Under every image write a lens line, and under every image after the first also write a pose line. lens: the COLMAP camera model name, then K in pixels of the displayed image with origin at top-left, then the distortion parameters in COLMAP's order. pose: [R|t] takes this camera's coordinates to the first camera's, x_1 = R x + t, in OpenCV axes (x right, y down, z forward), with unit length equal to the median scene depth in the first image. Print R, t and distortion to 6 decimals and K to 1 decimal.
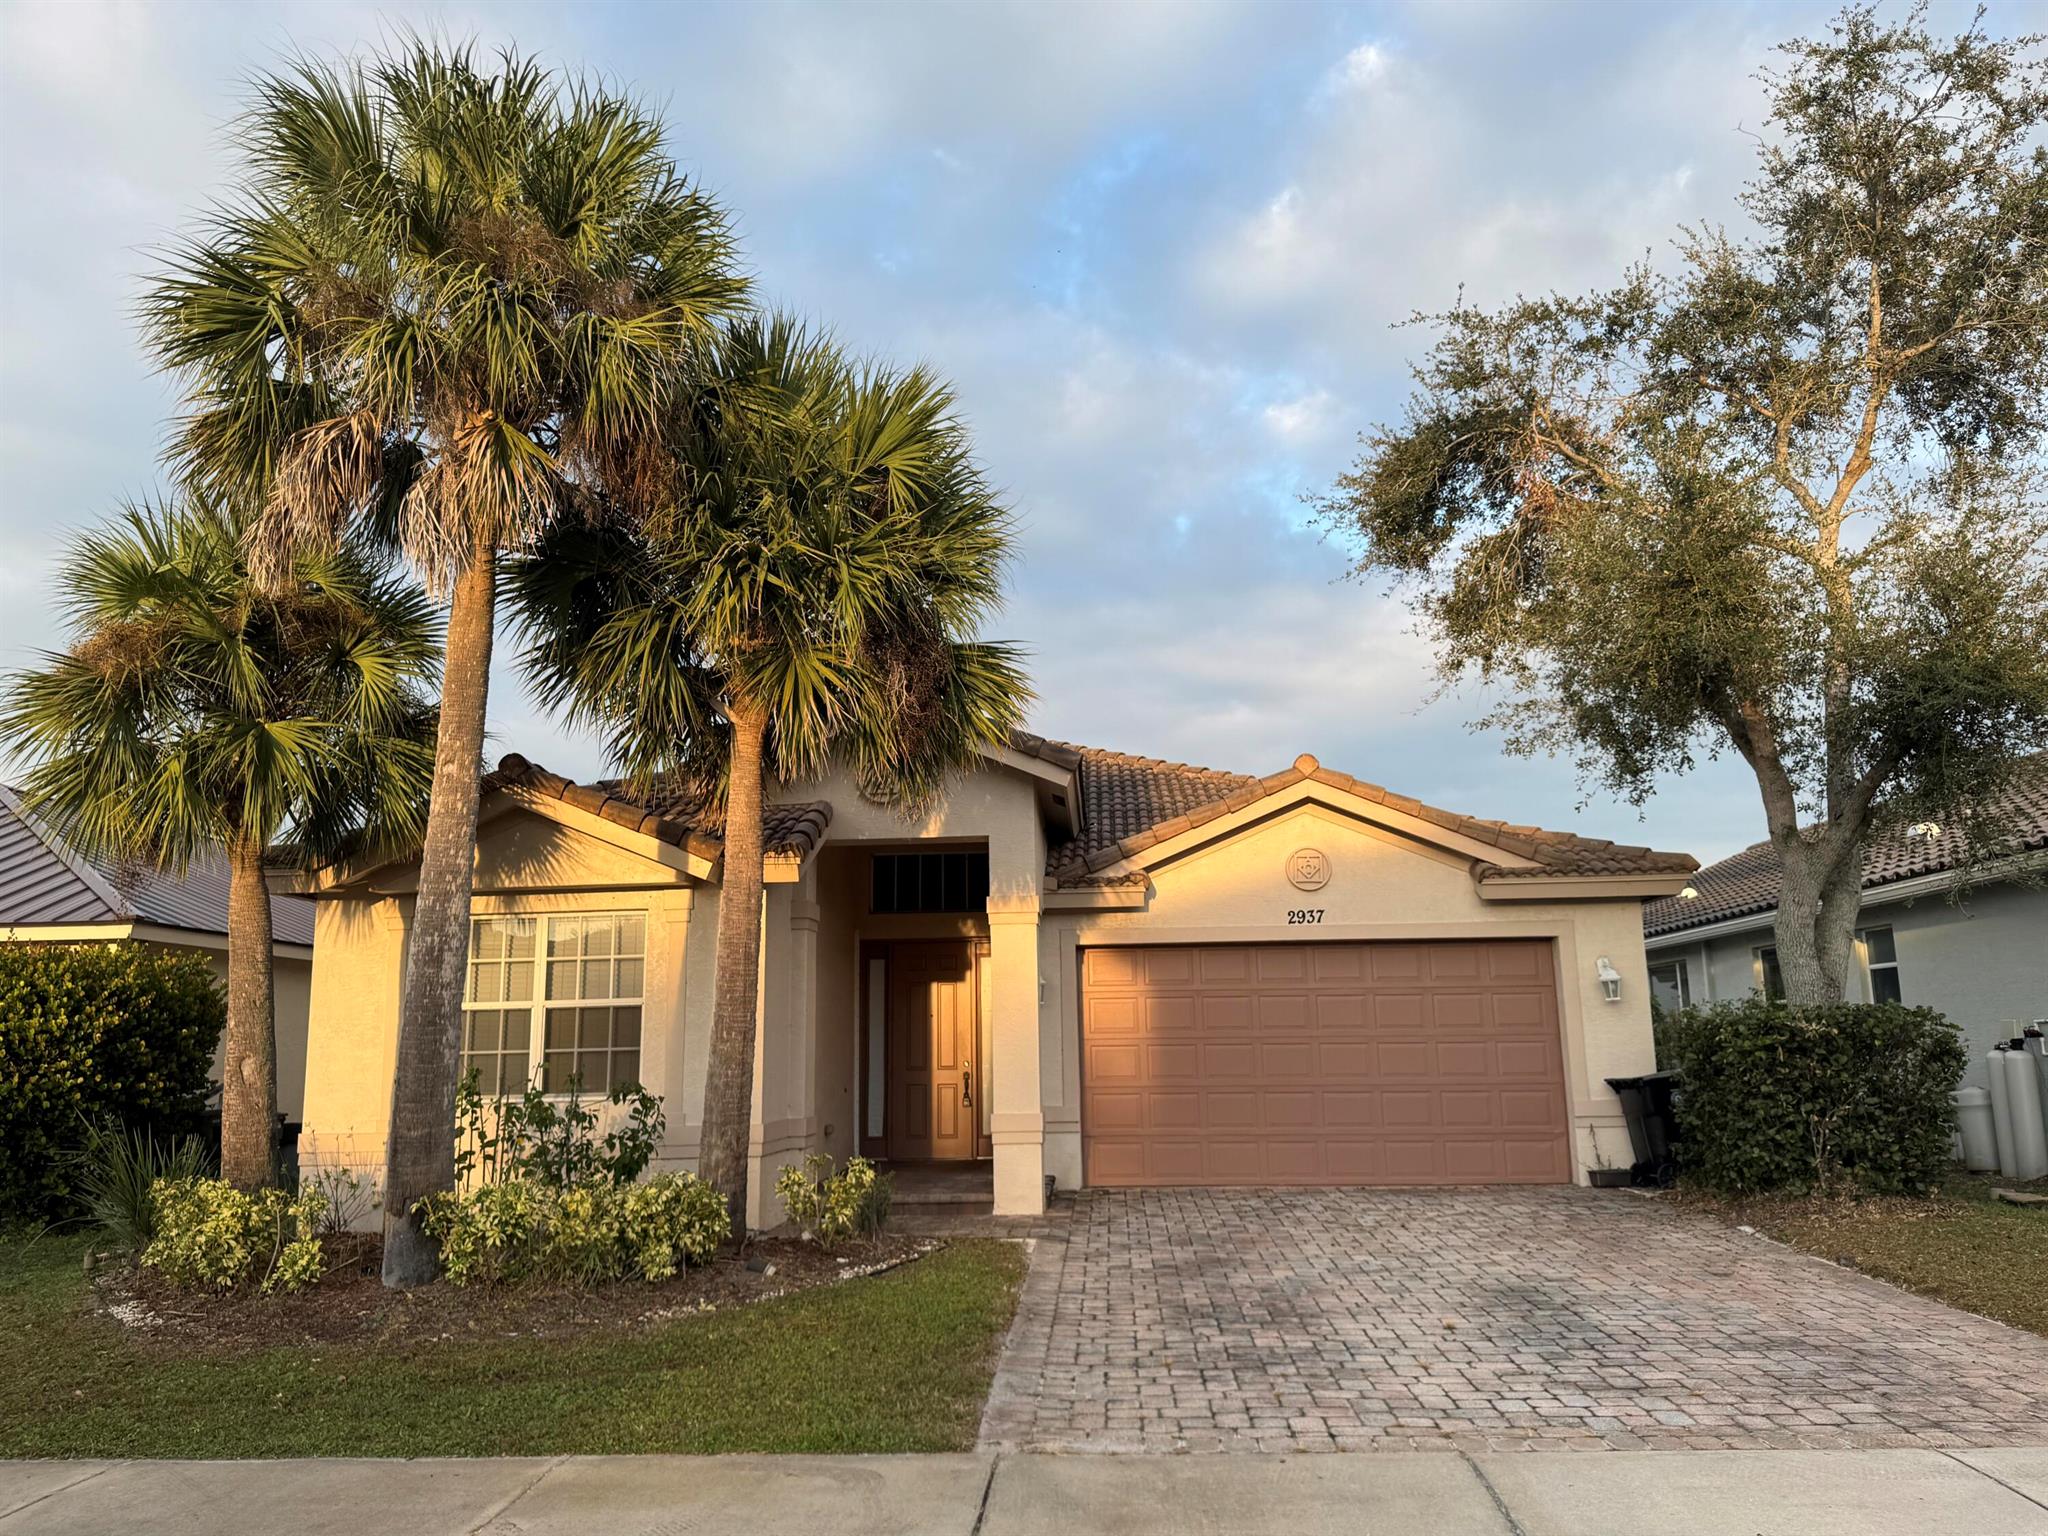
lens RADIAL K [[1550.6, 0, 1020.0], [0, 1550.6, 759.2], [0, 0, 1]] dist [0.034005, -0.042552]
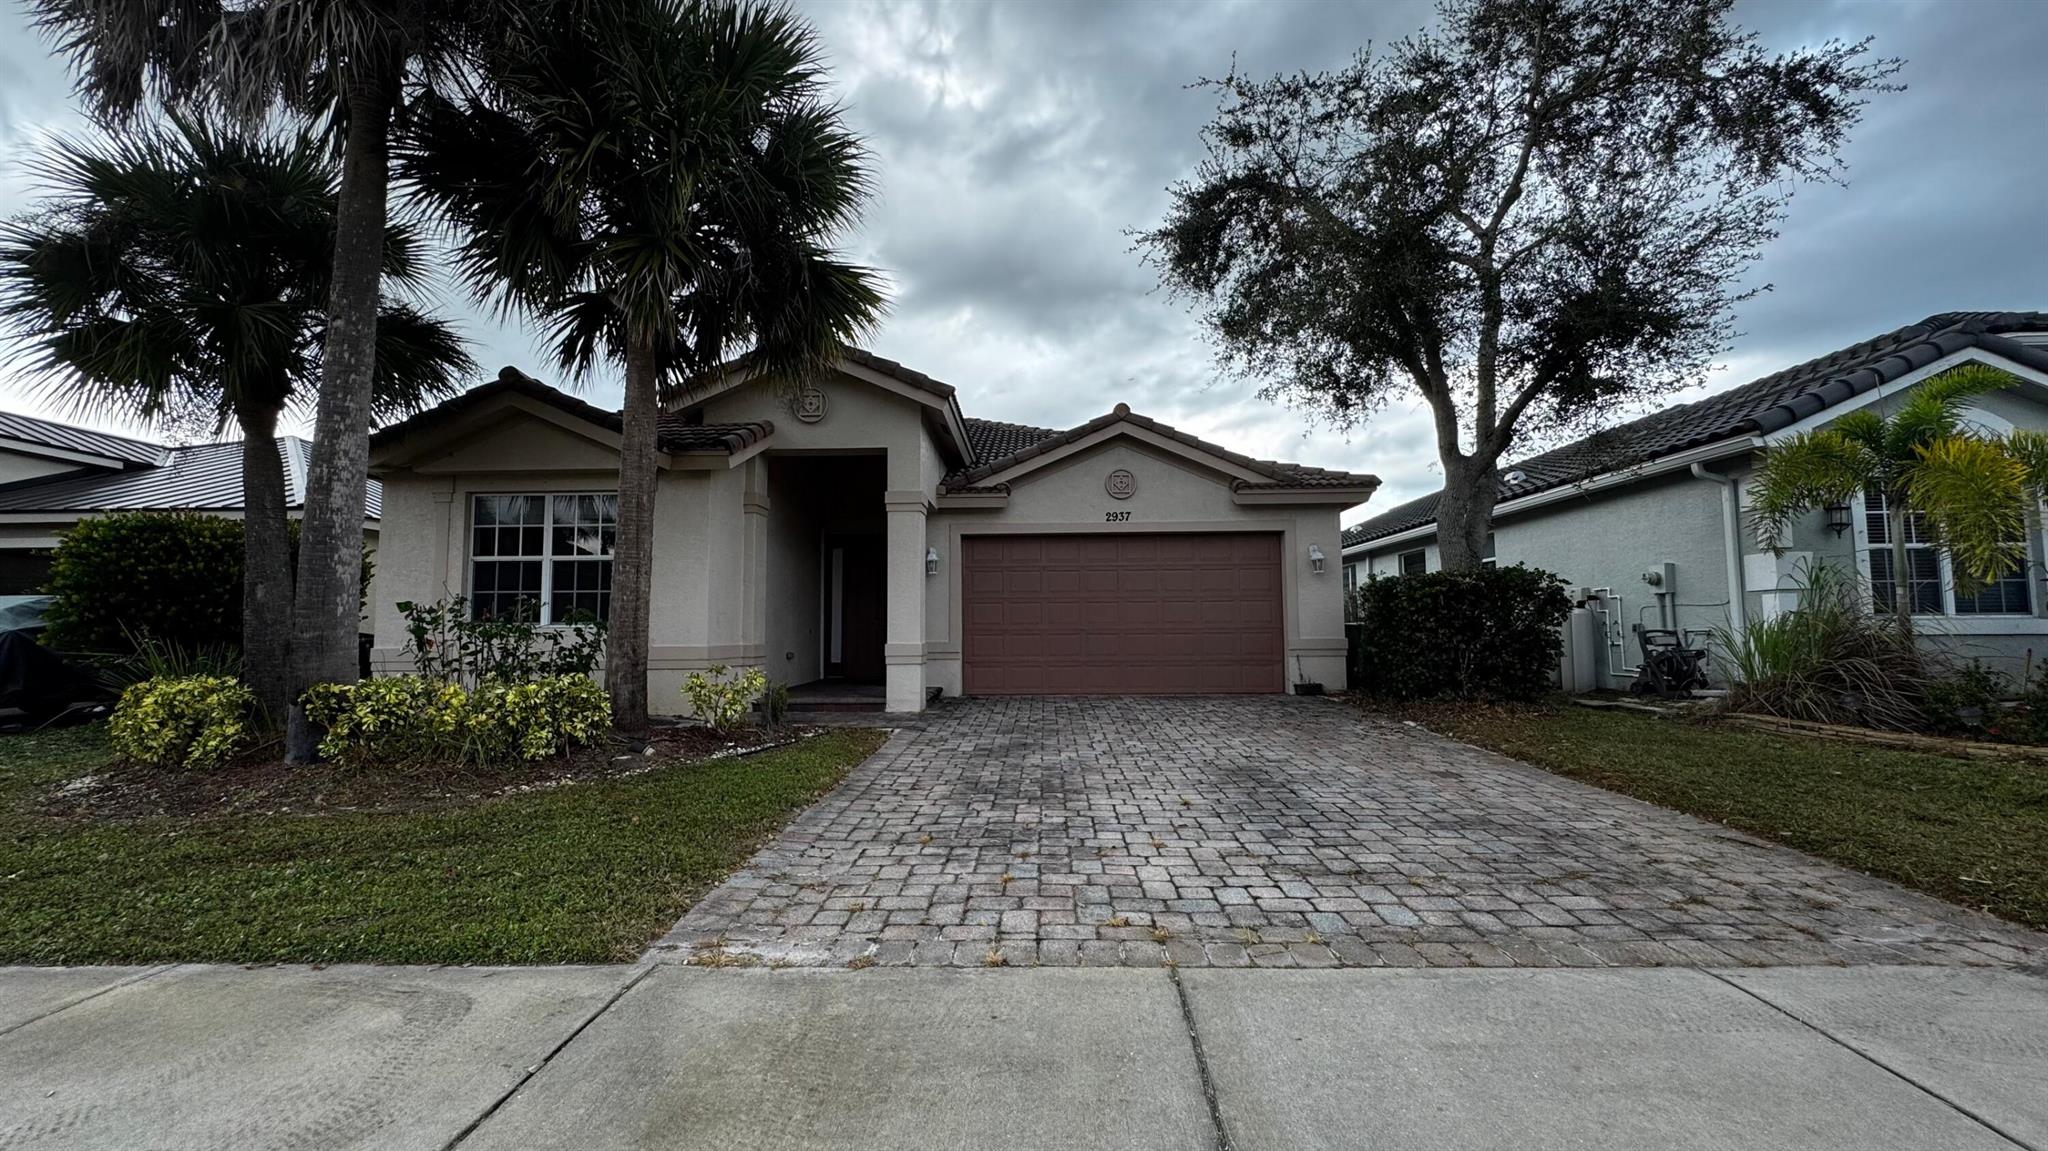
lens RADIAL K [[820.9, 0, 1023.1], [0, 820.9, 569.9], [0, 0, 1]] dist [-0.003028, 0.000431]
pose [[0.999400, 0.012973, 0.032108, 0.120881], [-0.016468, 0.993672, 0.111105, 0.113458], [-0.030464, -0.111567, 0.993290, 0.378977]]
